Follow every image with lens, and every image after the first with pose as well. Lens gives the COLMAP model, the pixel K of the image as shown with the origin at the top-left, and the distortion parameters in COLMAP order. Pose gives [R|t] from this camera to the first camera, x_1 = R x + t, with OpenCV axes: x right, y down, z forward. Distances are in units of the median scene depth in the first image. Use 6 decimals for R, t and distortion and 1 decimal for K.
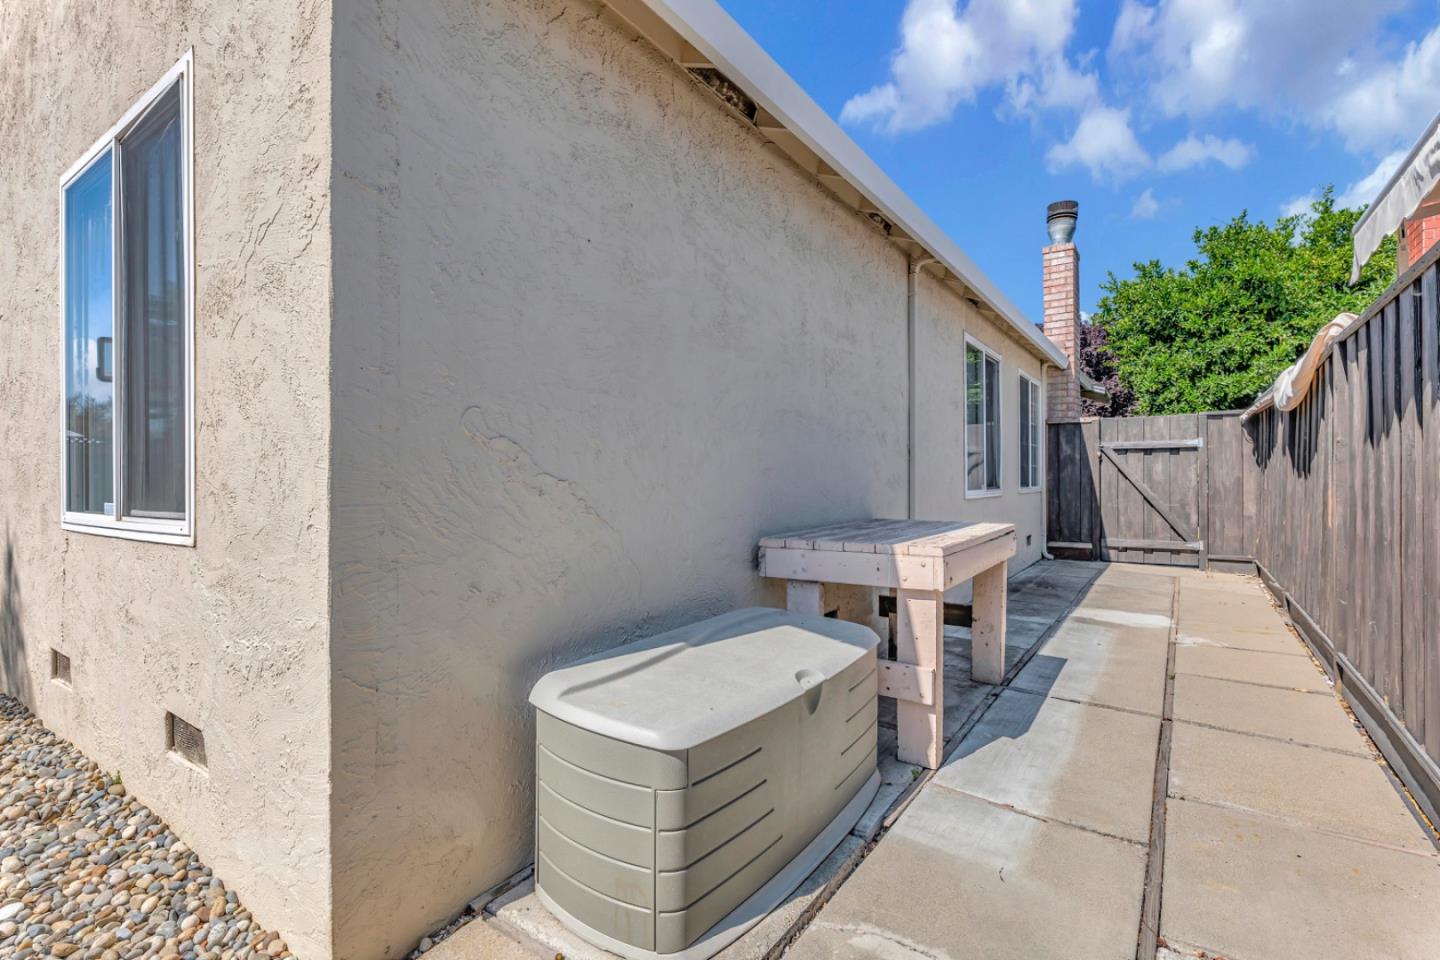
lens RADIAL K [[673.0, 0, 718.9], [0, 673.0, 479.0], [0, 0, 1]] dist [0.006810, -0.002119]
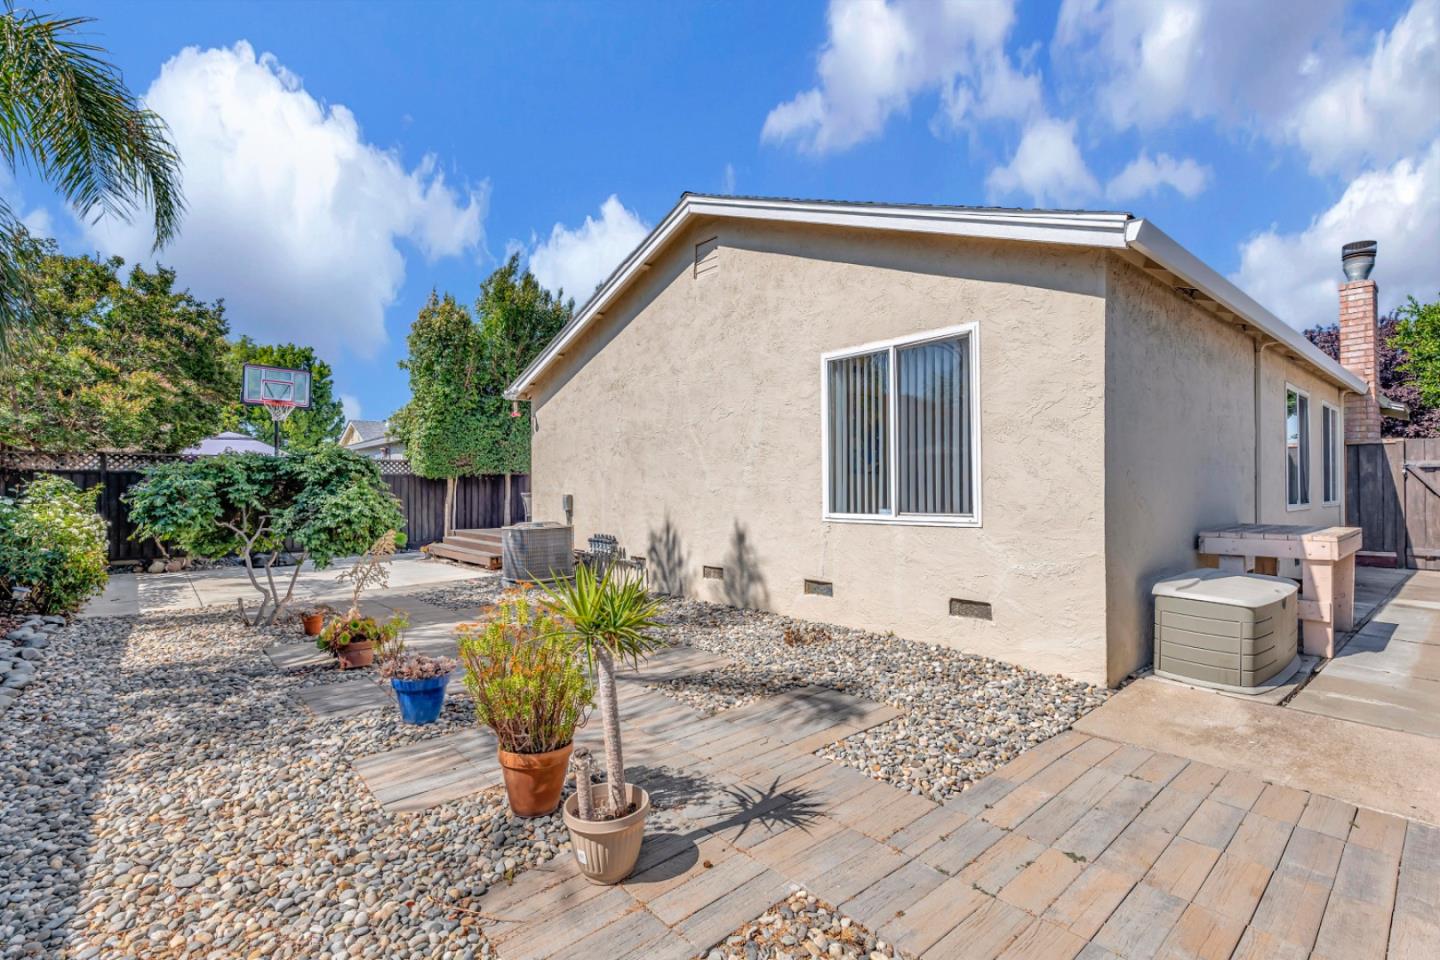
lens RADIAL K [[673.0, 0, 709.1], [0, 673.0, 482.2], [0, 0, 1]] dist [0.006810, -0.002119]
pose [[0.966346, 0.000535, -0.257244, -0.249554], [-0.002402, 0.999973, -0.006944, -0.009316], [0.257233, 0.007328, 0.966322, -0.360958]]
